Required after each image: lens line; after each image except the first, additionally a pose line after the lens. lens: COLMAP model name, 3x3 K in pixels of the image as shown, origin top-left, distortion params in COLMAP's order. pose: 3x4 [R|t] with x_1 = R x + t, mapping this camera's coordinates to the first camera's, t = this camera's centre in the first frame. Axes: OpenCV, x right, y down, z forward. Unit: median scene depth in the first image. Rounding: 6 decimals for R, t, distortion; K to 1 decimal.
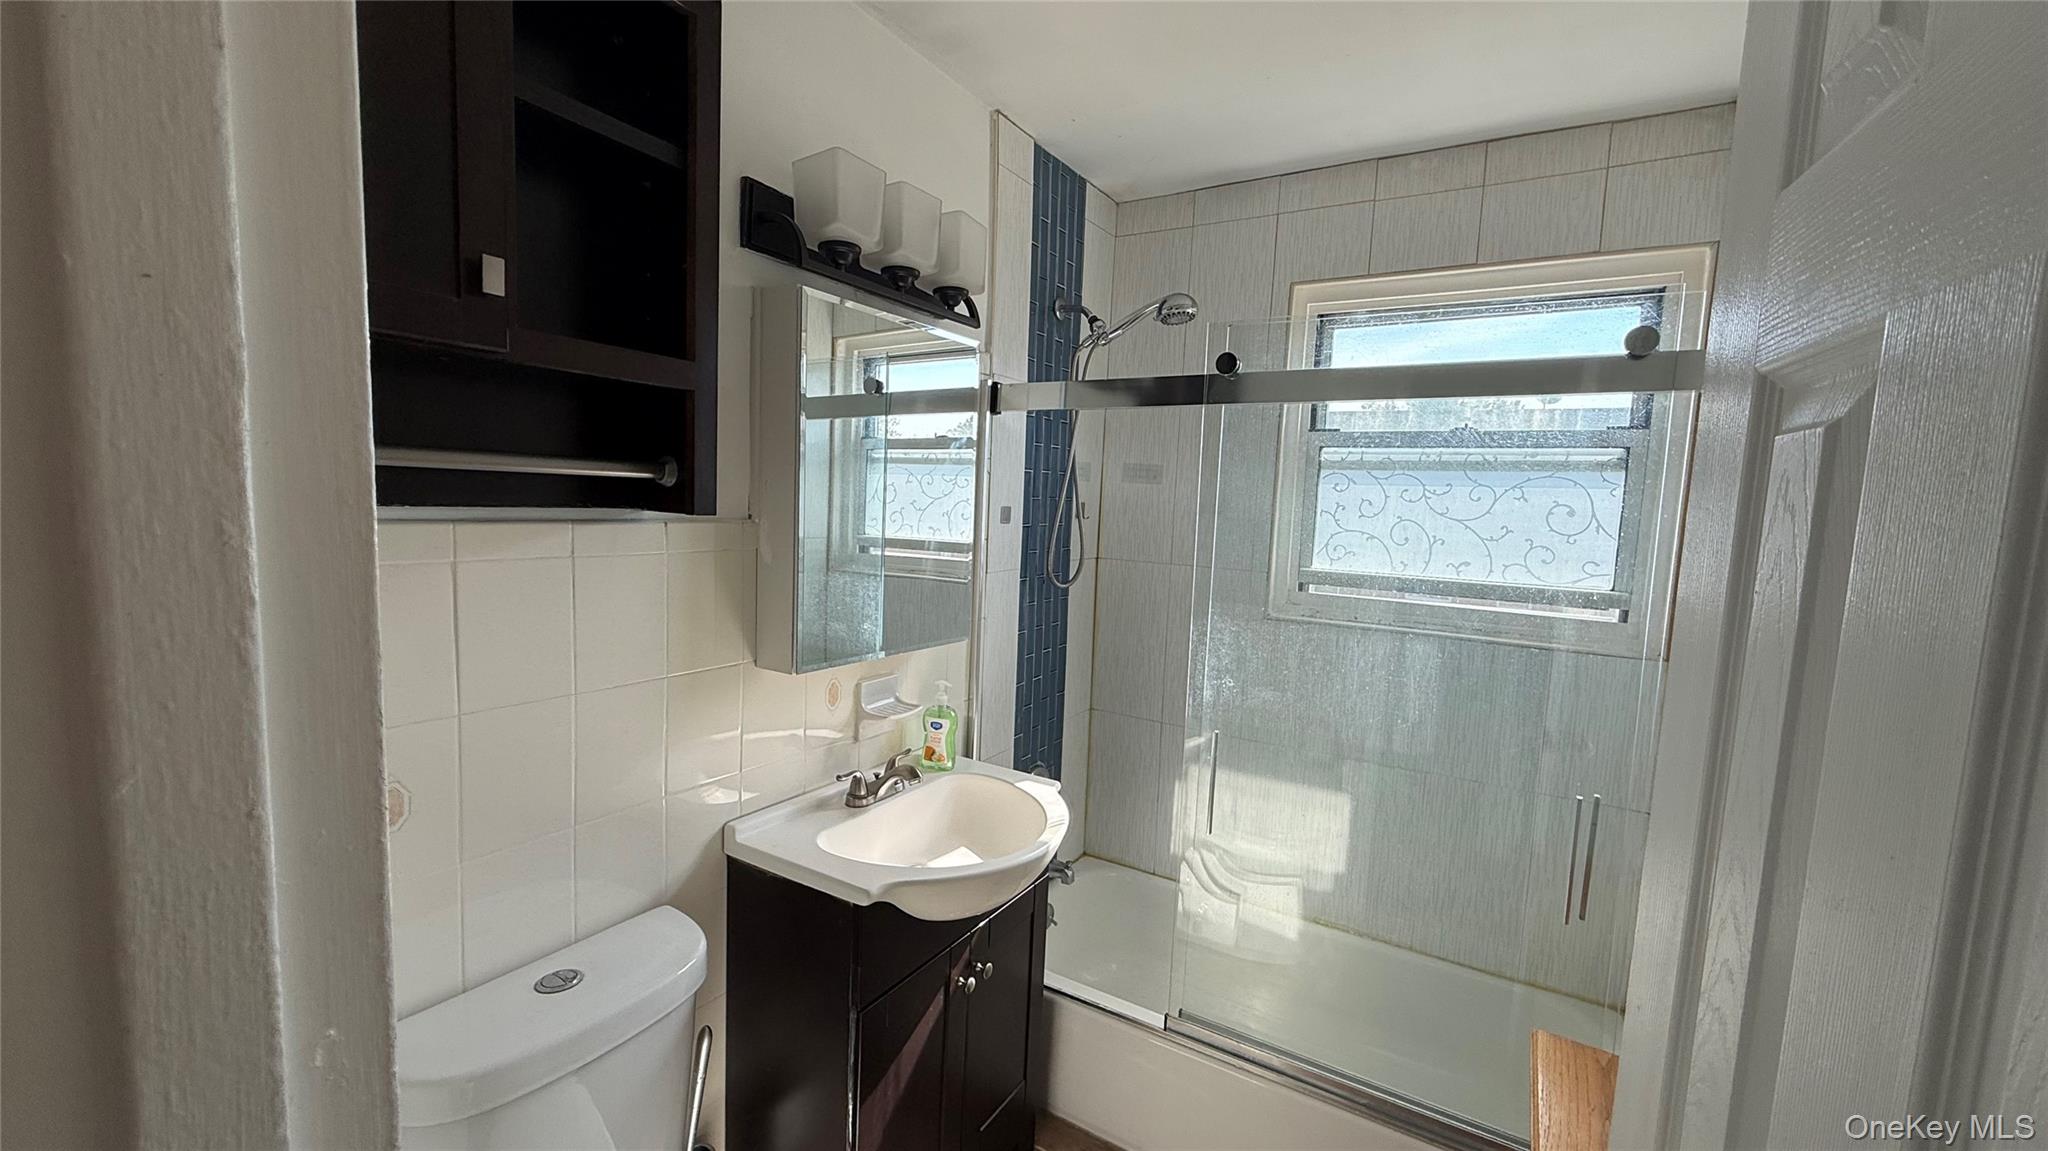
lens RADIAL K [[819.6, 0, 1024.0], [0, 819.6, 575.5], [0, 0, 1]] dist [0.001268, 0.000101]
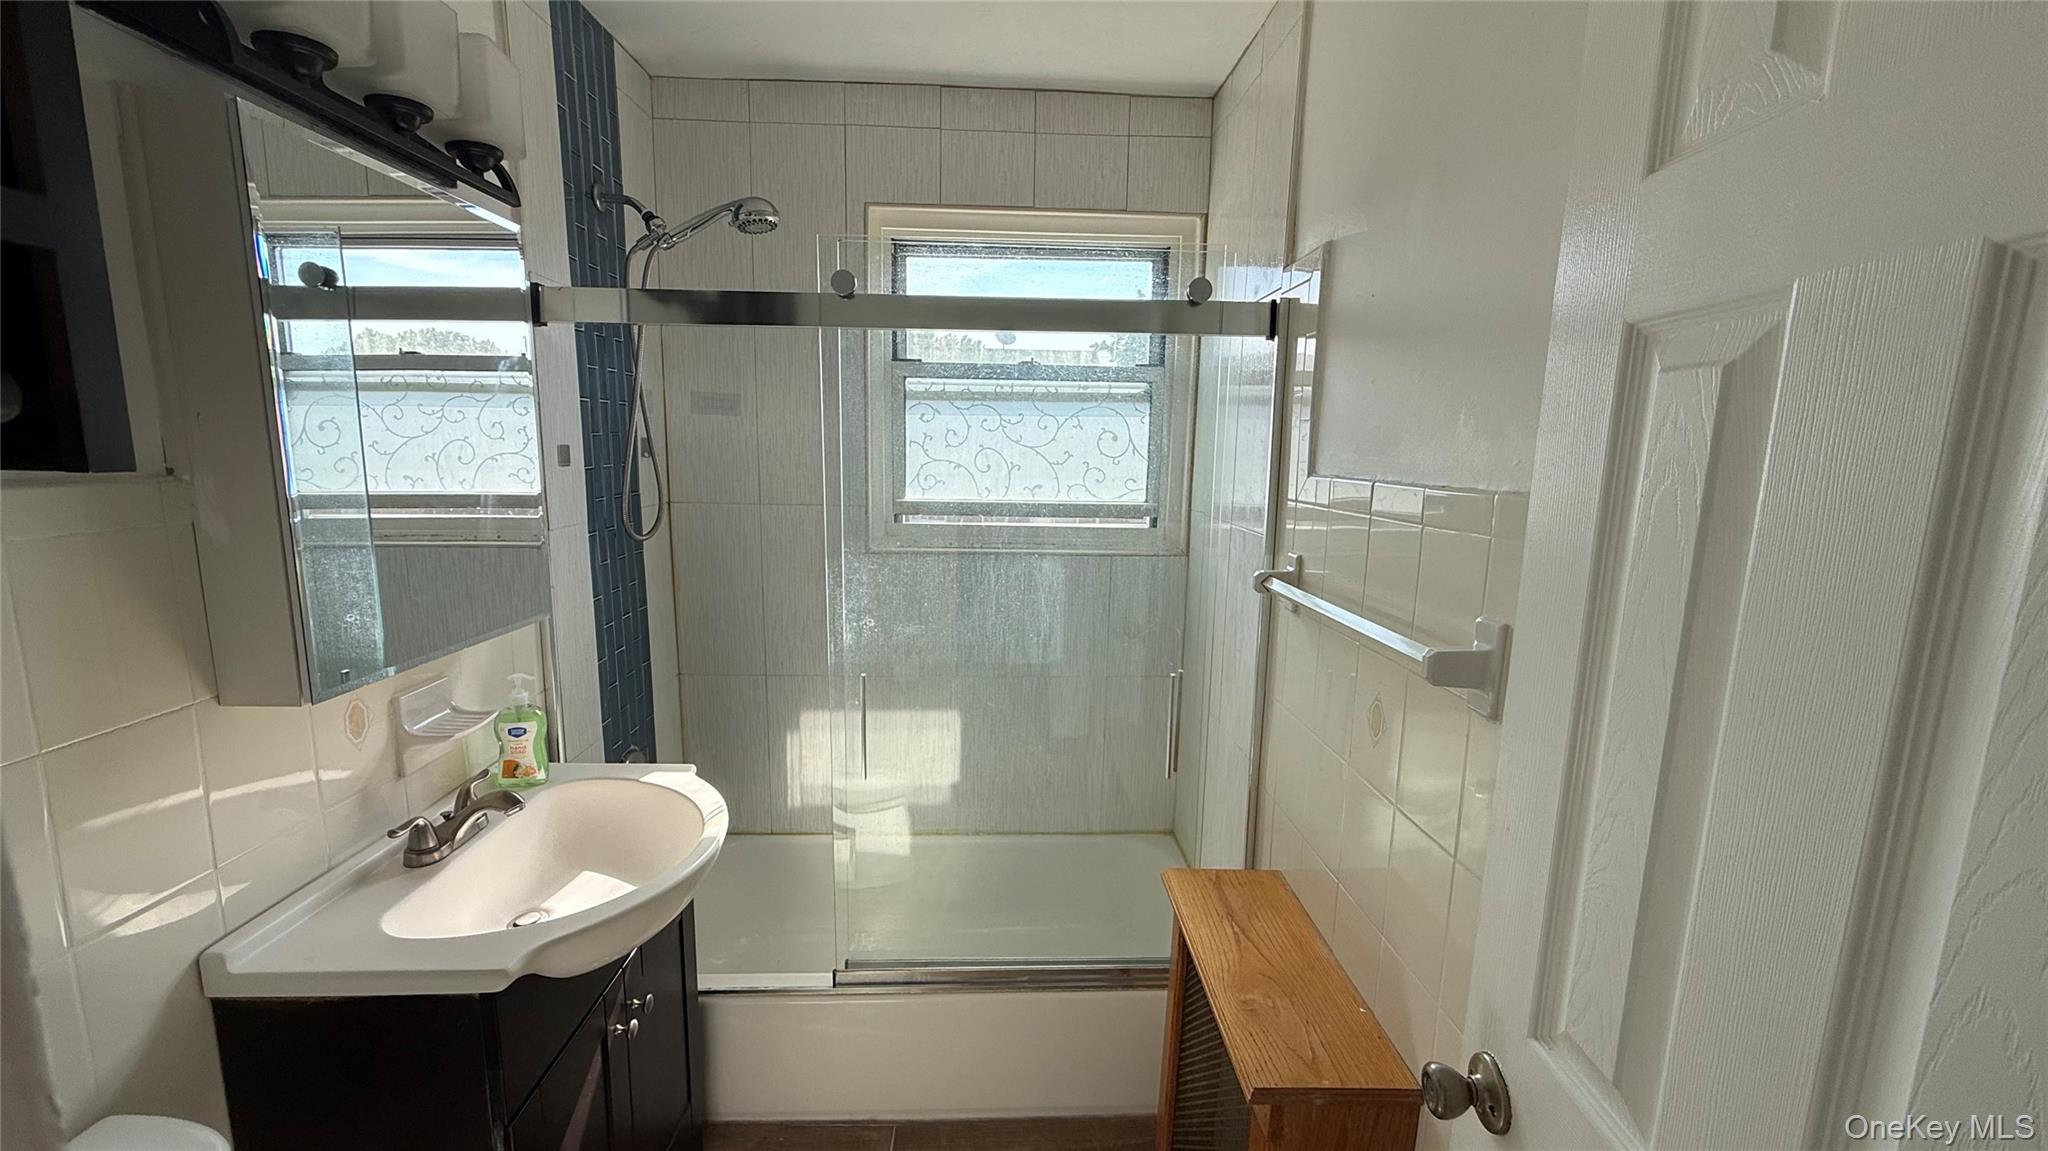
lens RADIAL K [[819.6, 0, 1024.0], [0, 819.6, 575.5], [0, 0, 1]] dist [0.001268, 0.000101]
pose [[0.829820, -0.113135, 0.546442, -0.108113], [0.067638, 0.992405, 0.102752, -0.010671], [-0.553917, -0.048305, 0.831170, 0.088698]]
